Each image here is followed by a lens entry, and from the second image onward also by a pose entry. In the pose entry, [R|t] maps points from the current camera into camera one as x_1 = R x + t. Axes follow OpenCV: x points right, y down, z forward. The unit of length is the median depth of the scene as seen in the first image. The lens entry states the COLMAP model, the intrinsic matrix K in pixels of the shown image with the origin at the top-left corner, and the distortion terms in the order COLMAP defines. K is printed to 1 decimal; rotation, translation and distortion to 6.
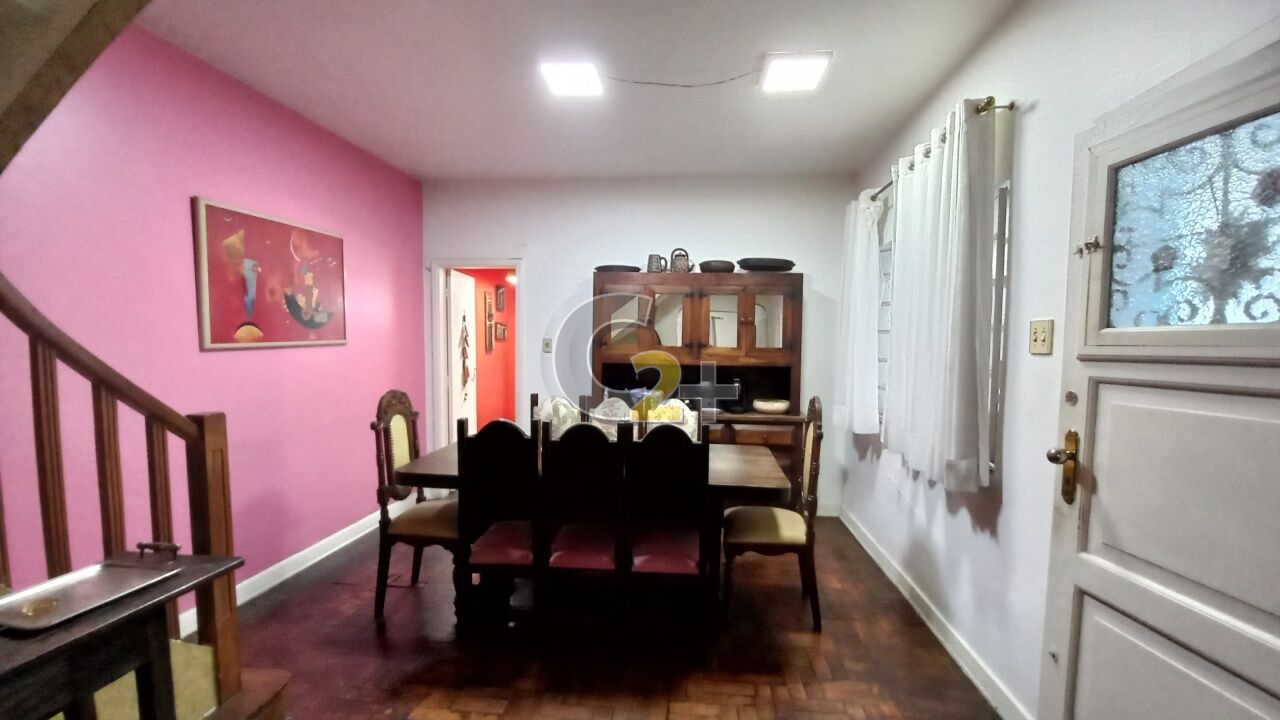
lens RADIAL K [[511.1, 0, 653.3], [0, 511.1, 366.3], [0, 0, 1]] dist [-0.001689, -0.000084]
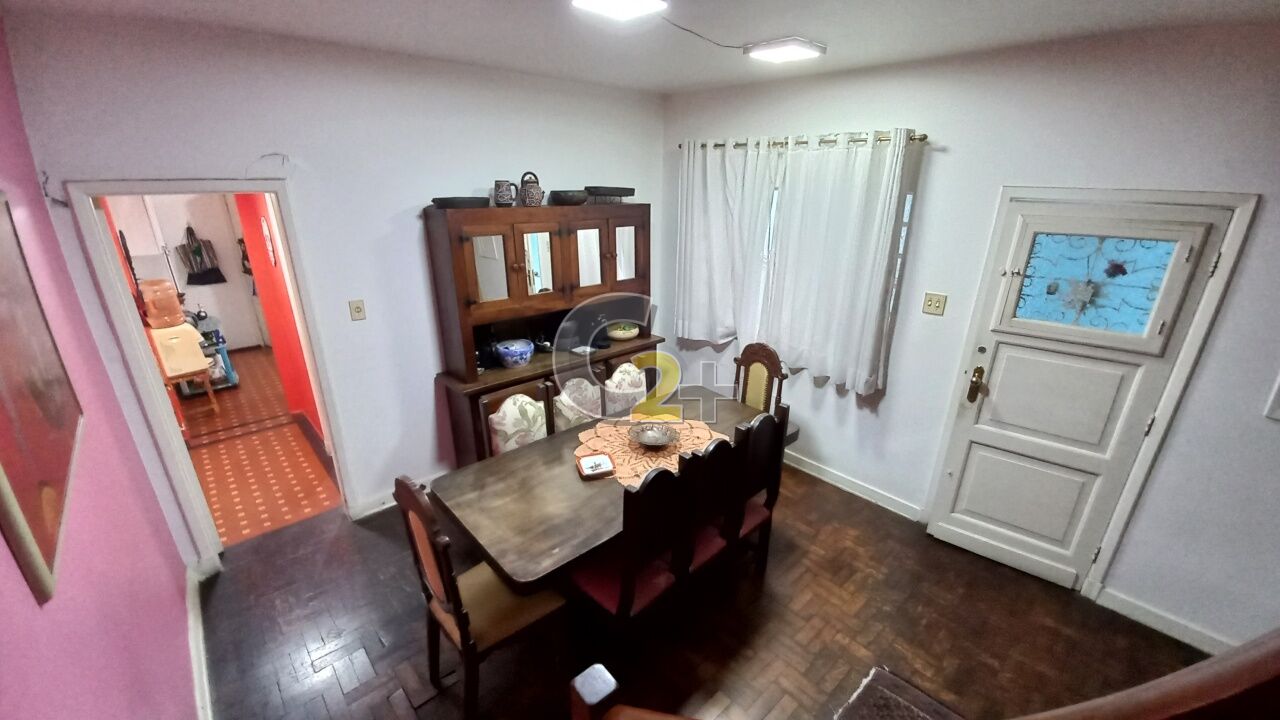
lens RADIAL K [[511.1, 0, 653.3], [0, 511.1, 366.3], [0, 0, 1]] dist [-0.001689, -0.000084]
pose [[0.667140, -0.264155, 0.696524, -0.998995], [0.034666, 0.945013, 0.325189, -0.407700], [-0.744125, -0.192801, 0.639614, 0.530367]]
